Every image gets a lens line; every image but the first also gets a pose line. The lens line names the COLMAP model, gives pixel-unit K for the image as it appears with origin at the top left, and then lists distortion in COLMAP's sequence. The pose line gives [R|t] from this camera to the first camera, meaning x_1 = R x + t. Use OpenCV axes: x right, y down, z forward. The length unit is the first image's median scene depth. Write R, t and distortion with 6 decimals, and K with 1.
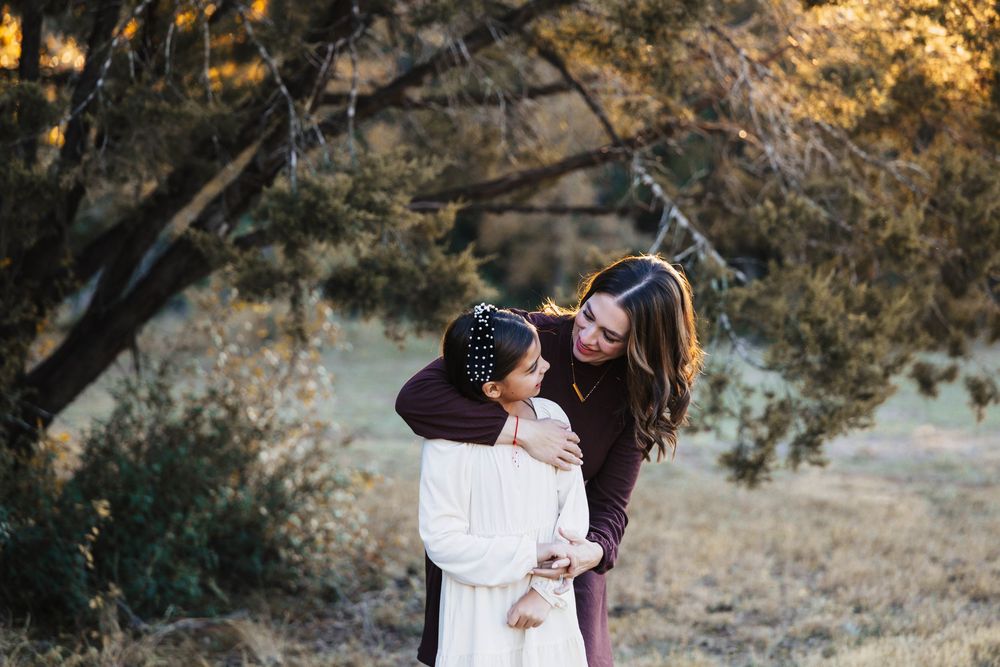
lens RADIAL K [[3127.6, 0, 523.3], [0, 3127.6, 344.6], [0, 0, 1]] dist [0.062341, 0.000000]
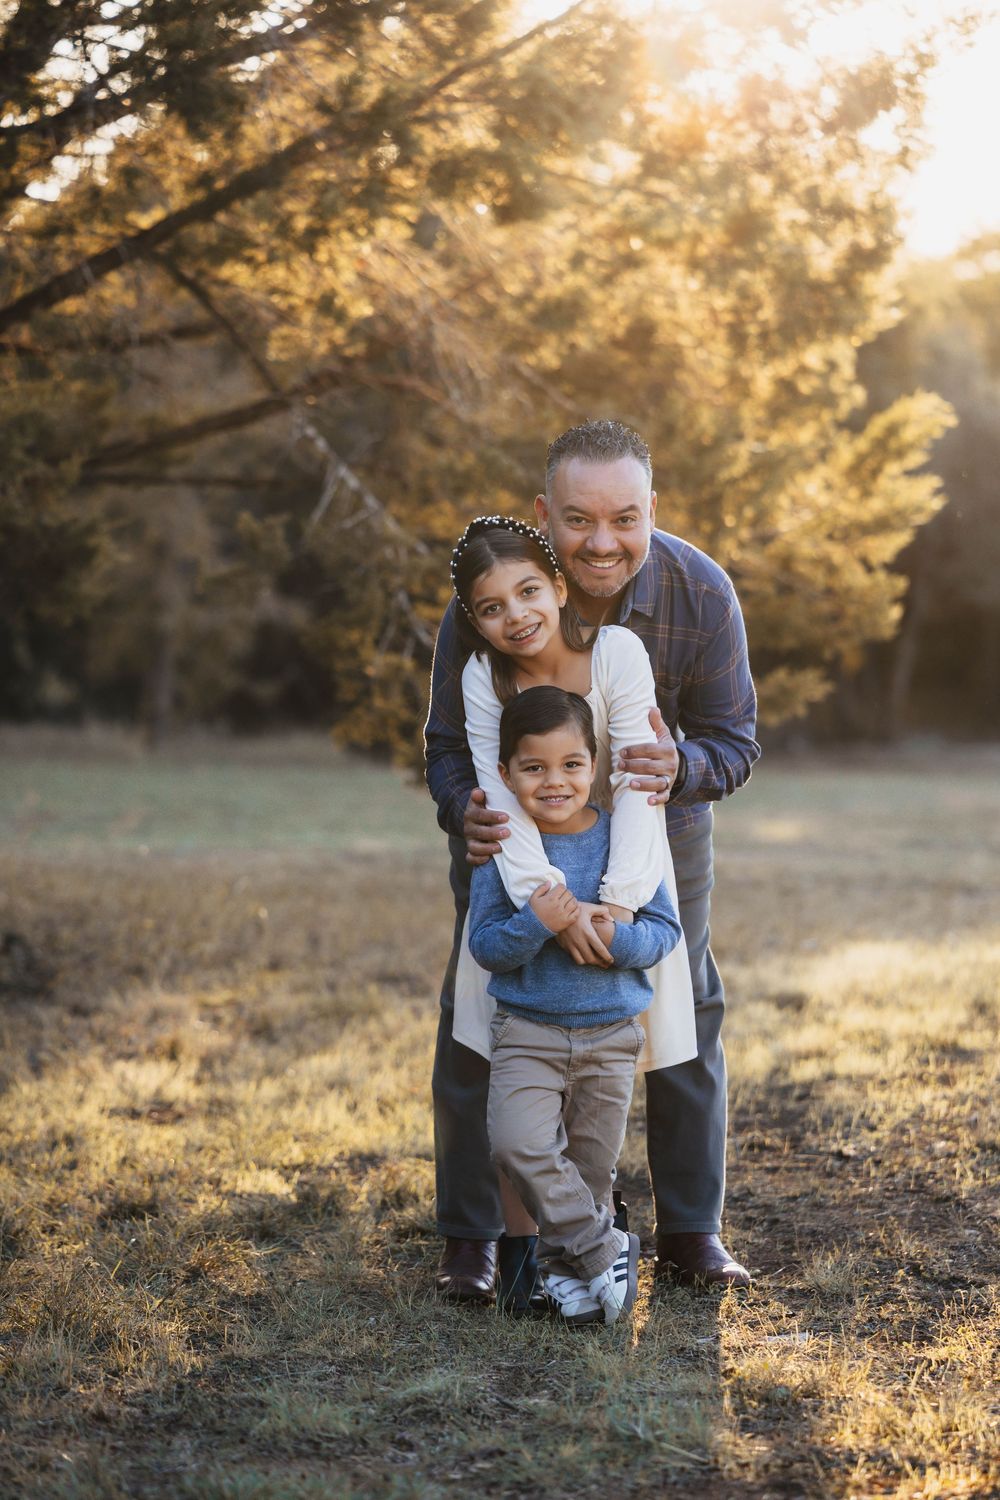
lens RADIAL K [[4691.3, 0, 502.4], [0, 4691.3, 749.7], [0, 0, 1]] dist [0.062341, 0.000000]
pose [[0.996347, 0.000664, 0.085394, -0.015075], [-0.000049, 0.999974, -0.007209, 0.039005], [-0.085397, 0.007179, 0.996321, -0.234140]]
